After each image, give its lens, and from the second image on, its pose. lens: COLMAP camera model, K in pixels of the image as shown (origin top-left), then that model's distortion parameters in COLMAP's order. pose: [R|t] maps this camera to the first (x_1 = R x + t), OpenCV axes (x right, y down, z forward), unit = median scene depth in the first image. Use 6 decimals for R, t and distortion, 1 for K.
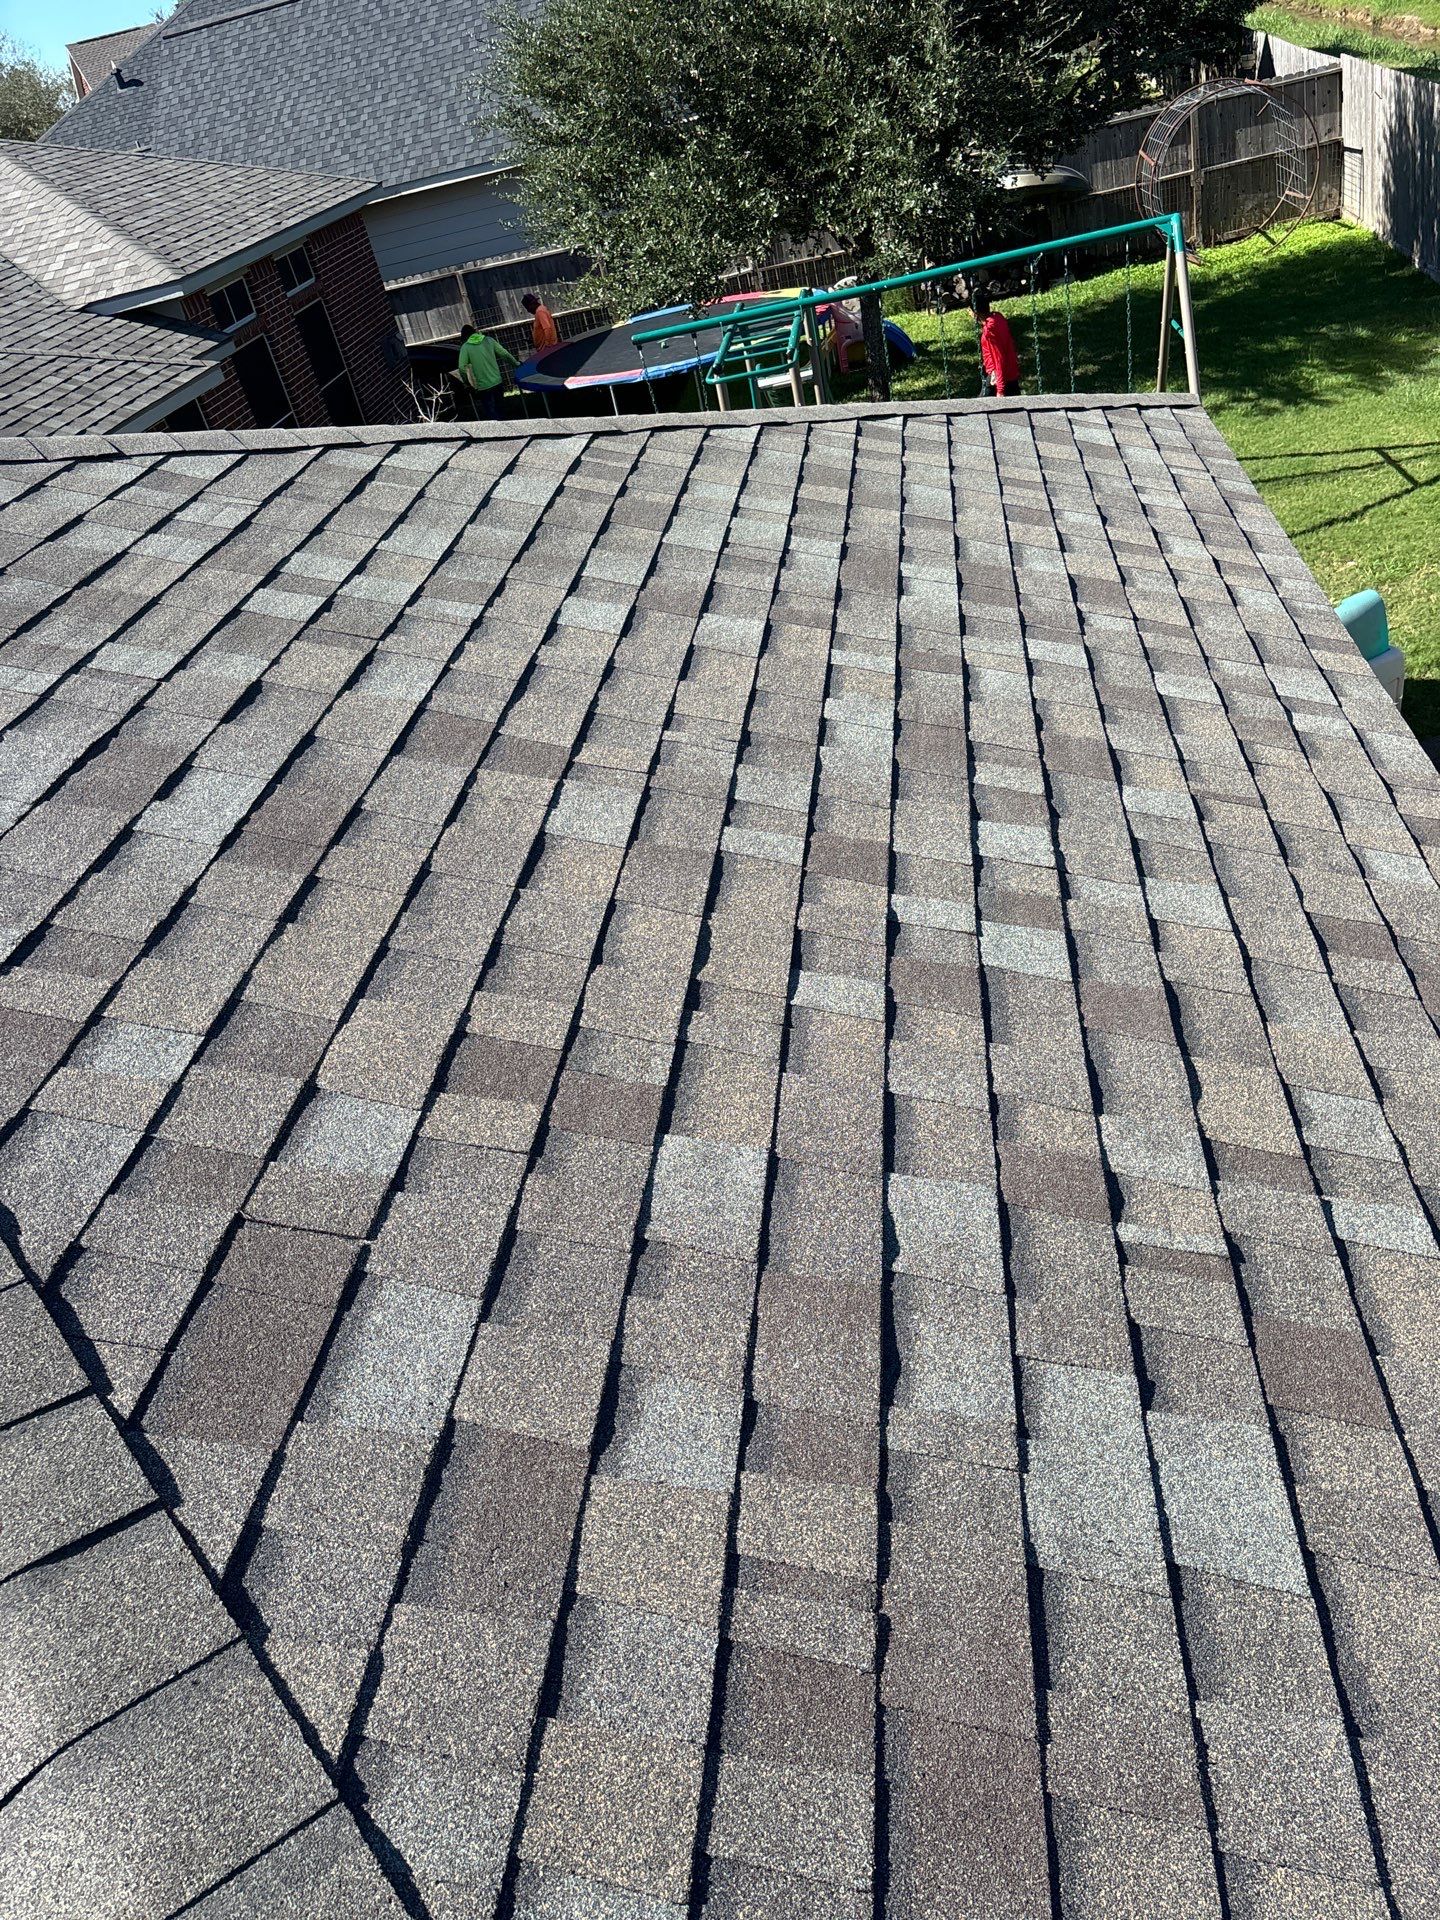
lens RADIAL K [[1461.1, 0, 714.2], [0, 1461.1, 966.8], [0, 0, 1]] dist [0.048175, -0.050048]
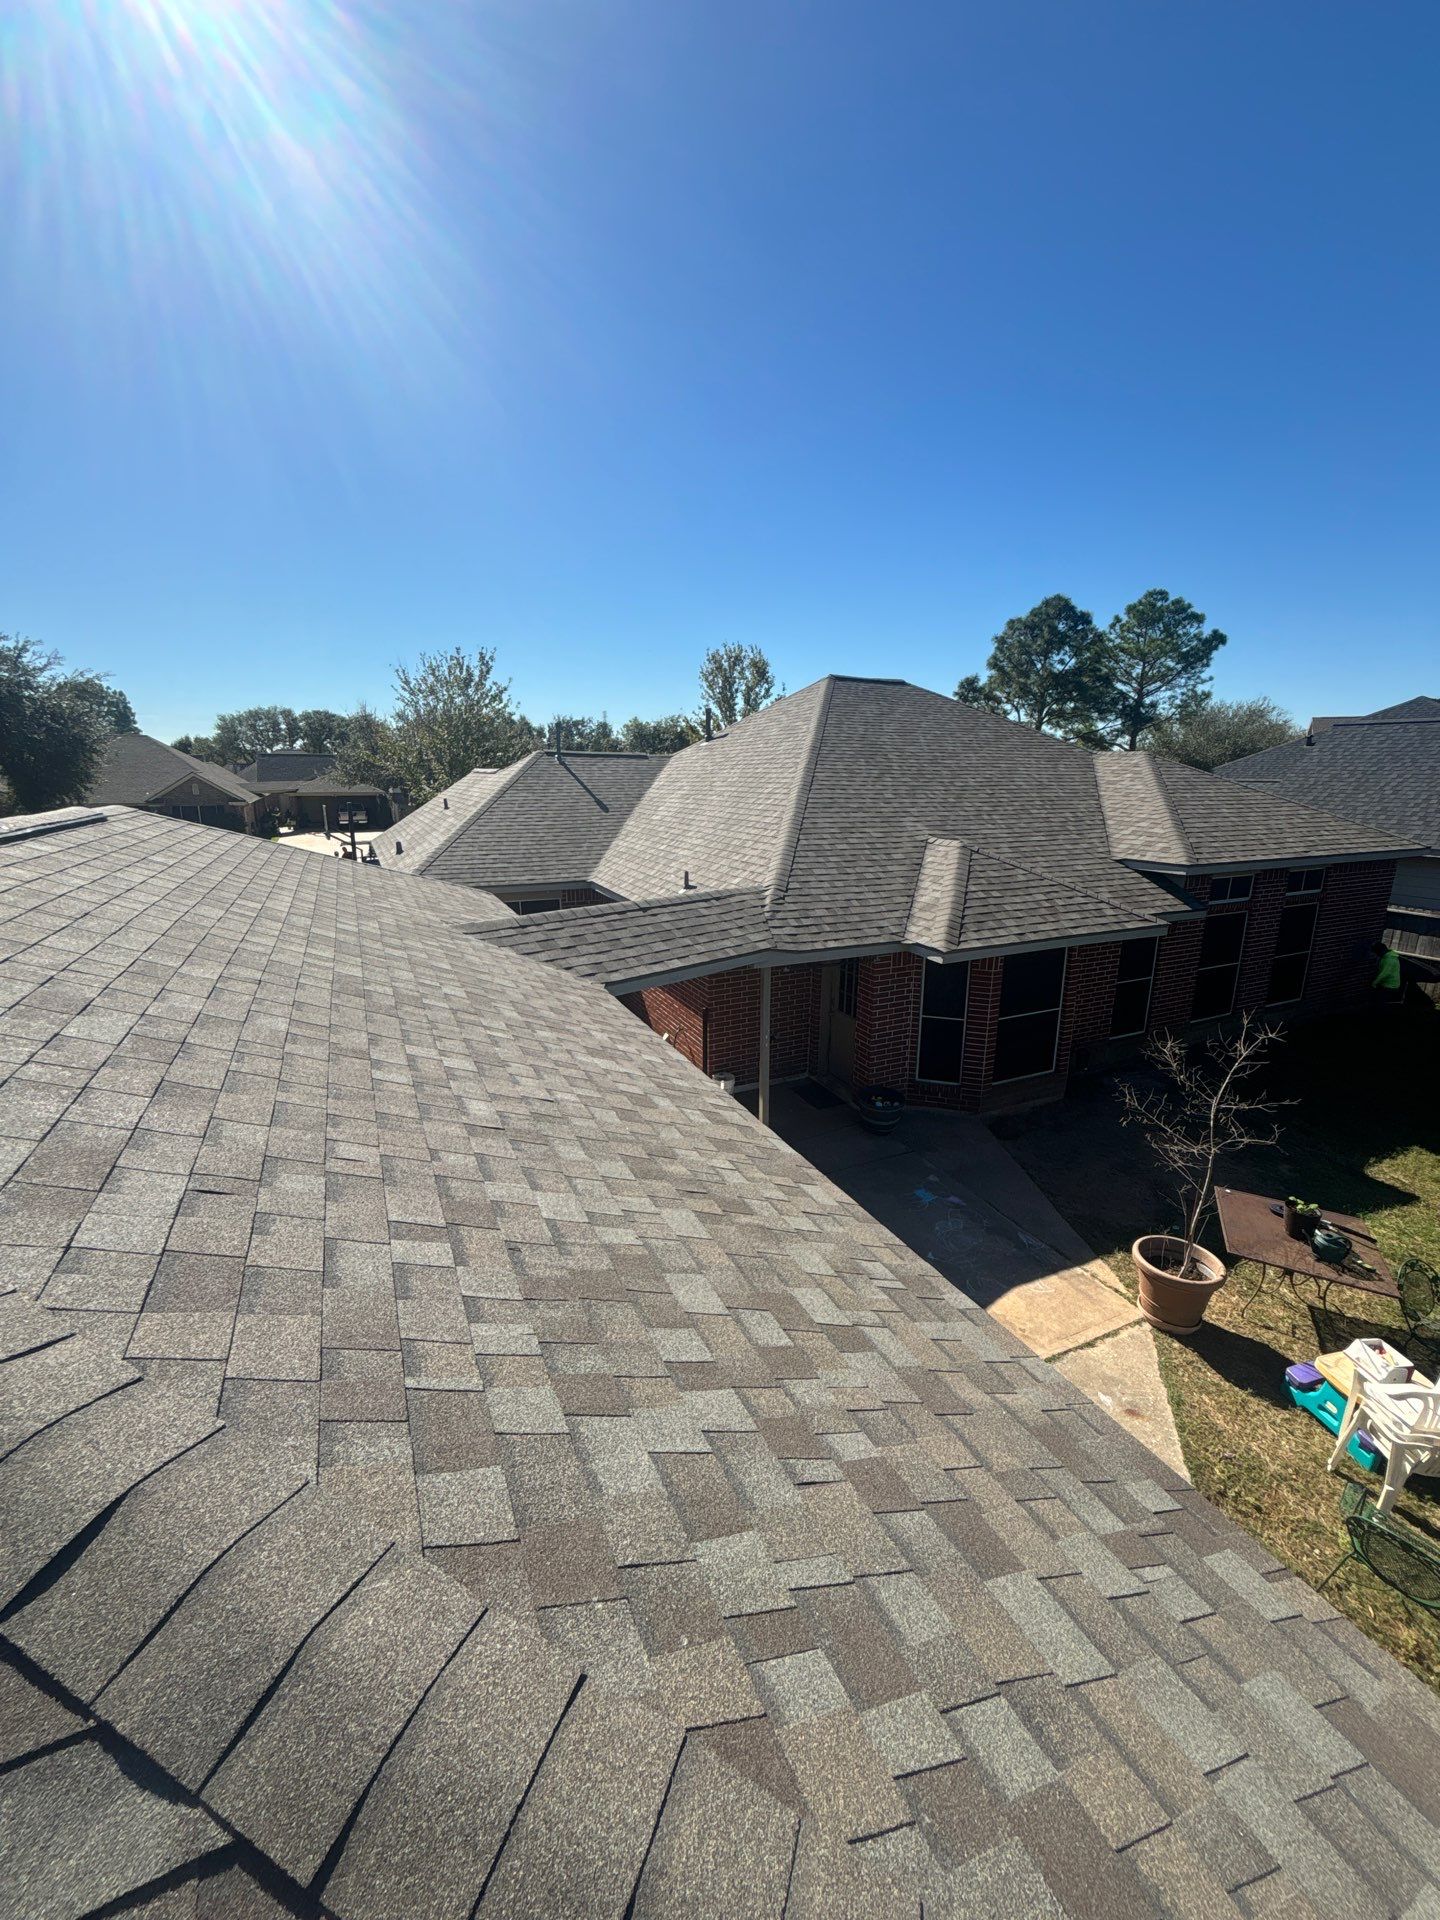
lens RADIAL K [[764.4, 0, 720.1], [0, 764.4, 962.2], [0, 0, 1]] dist [-0.000749, 0.000296]
pose [[0.514801, 0.425311, -0.744372, 0.019900], [-0.574305, 0.815737, 0.068902, -1.161030], [0.636517, 0.392026, 0.664200, 1.610264]]
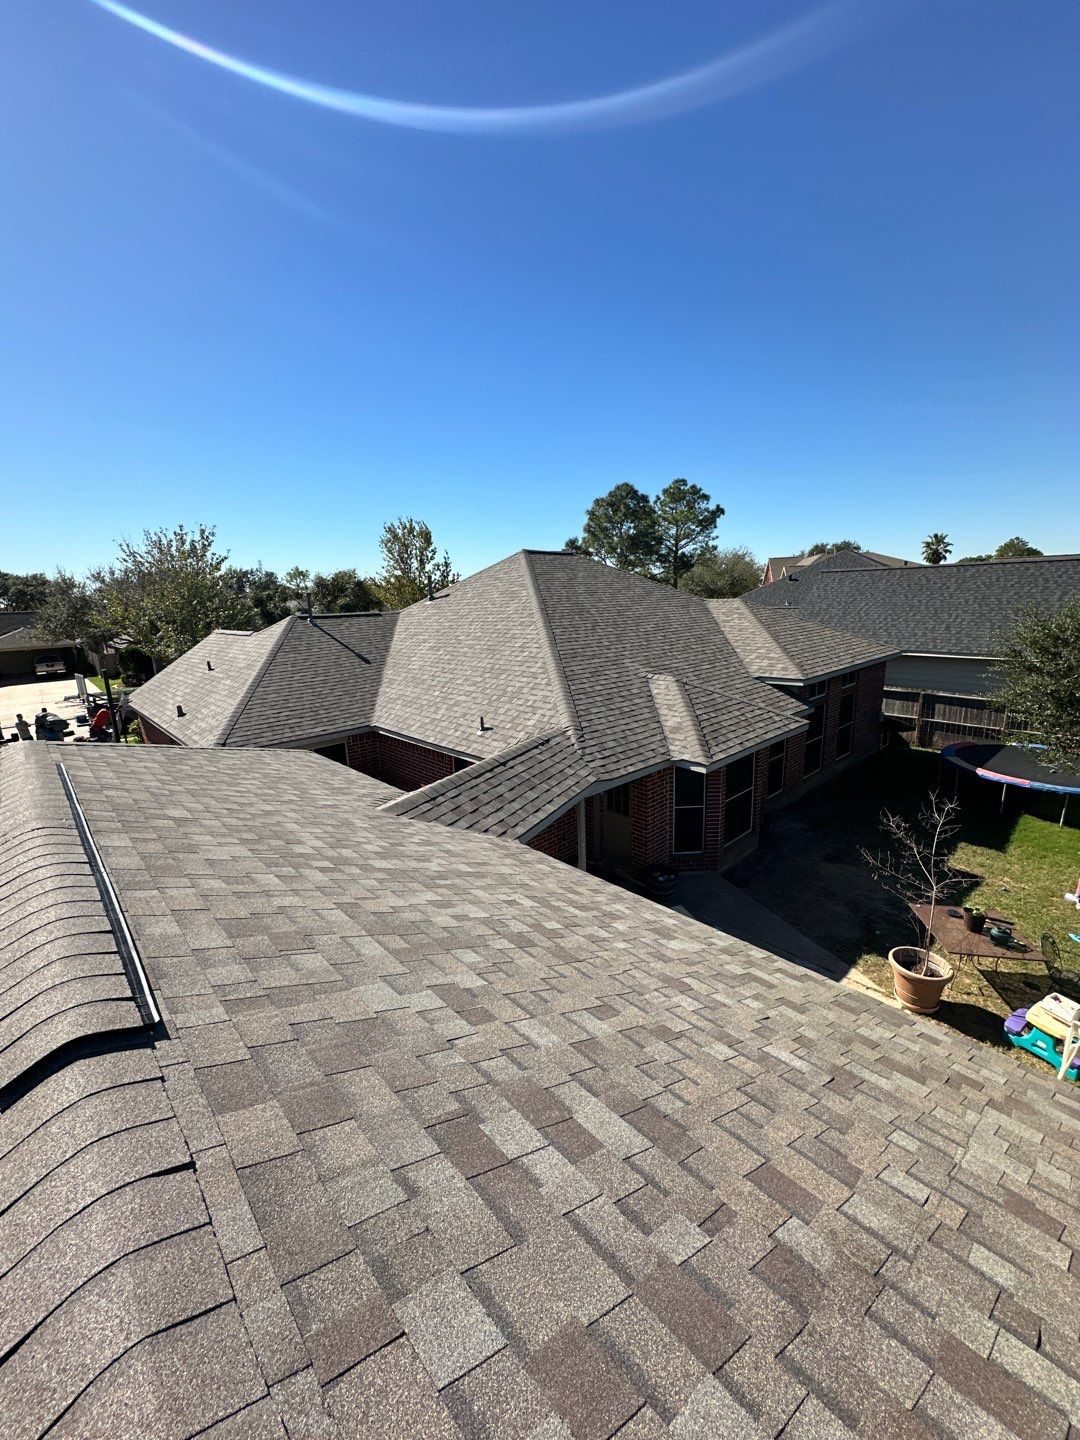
lens RADIAL K [[573.3, 0, 539.7], [0, 573.3, 720.7], [0, 0, 1]] dist [-0.000749, 0.000296]
pose [[0.744961, 0.331865, -0.578705, -0.937717], [-0.475277, 0.872765, -0.111322, -0.852956], [0.468130, 0.357975, 0.807904, 0.958333]]
